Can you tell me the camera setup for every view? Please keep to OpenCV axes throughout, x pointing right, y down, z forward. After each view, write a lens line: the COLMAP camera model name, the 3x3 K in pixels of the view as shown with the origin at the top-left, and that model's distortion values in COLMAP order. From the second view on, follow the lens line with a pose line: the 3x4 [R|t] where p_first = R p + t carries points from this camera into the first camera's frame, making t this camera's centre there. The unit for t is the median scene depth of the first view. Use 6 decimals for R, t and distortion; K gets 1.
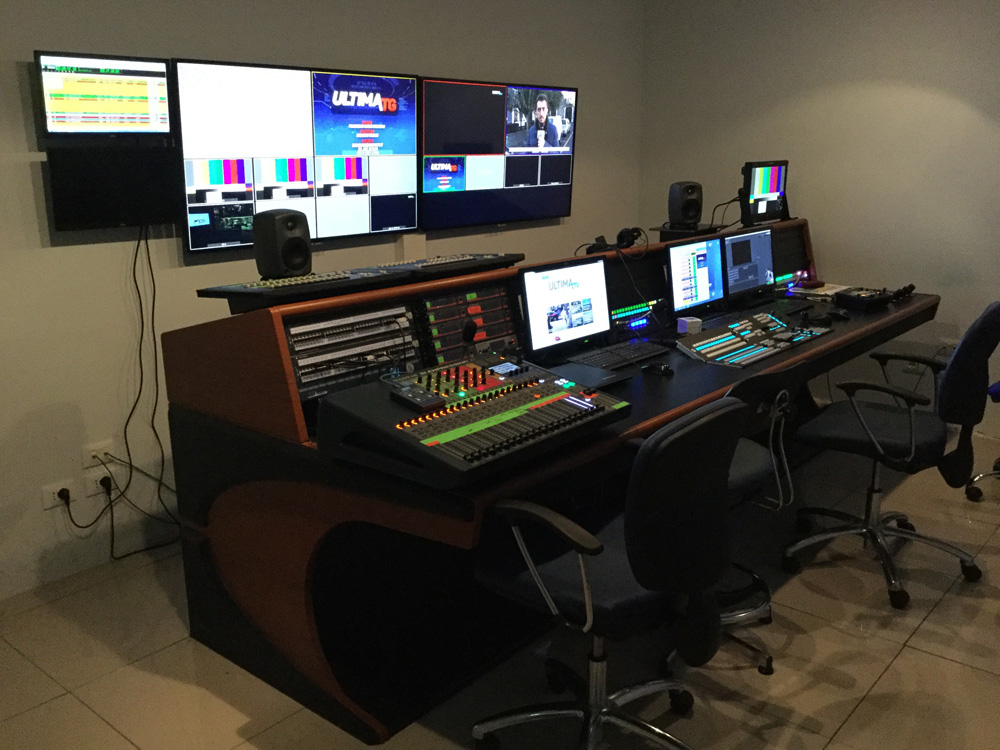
lens RADIAL K [[893.4, 0, 500.0], [0, 893.4, 375.0], [0, 0, 1]] dist [0.148320, -0.267407]
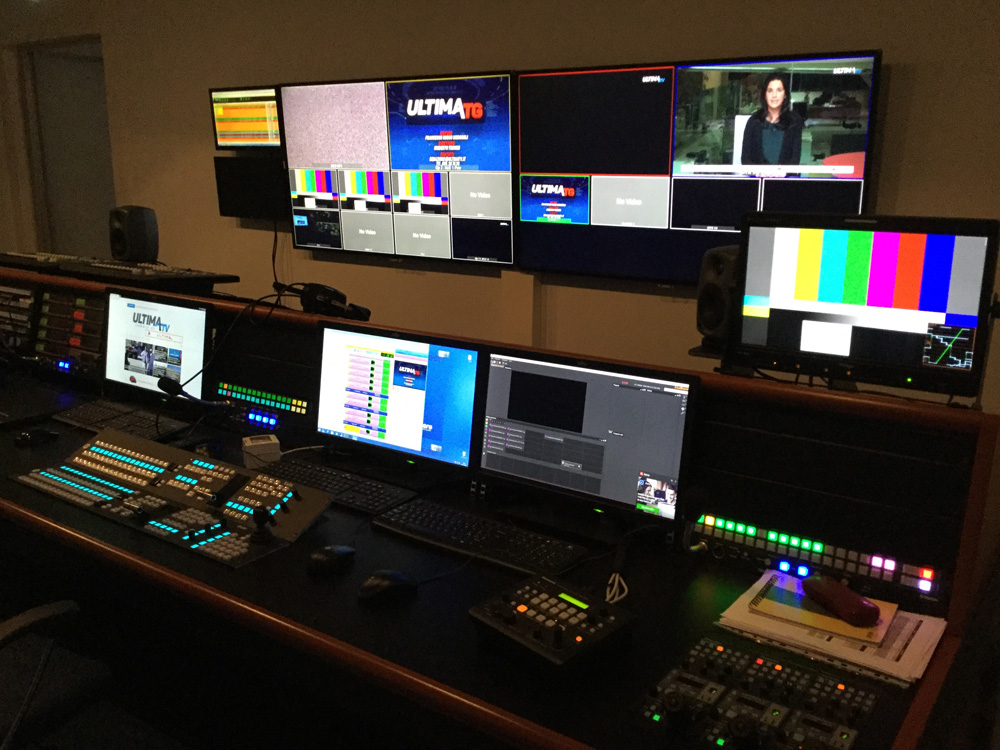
lens RADIAL K [[893.4, 0, 500.0], [0, 893.4, 375.0], [0, 0, 1]] dist [0.148320, -0.267407]
pose [[0.091076, 0.237580, -0.967089, 0.764329], [-0.257032, 0.943828, 0.207660, -0.257763], [0.962102, 0.229660, 0.147026, 0.993453]]
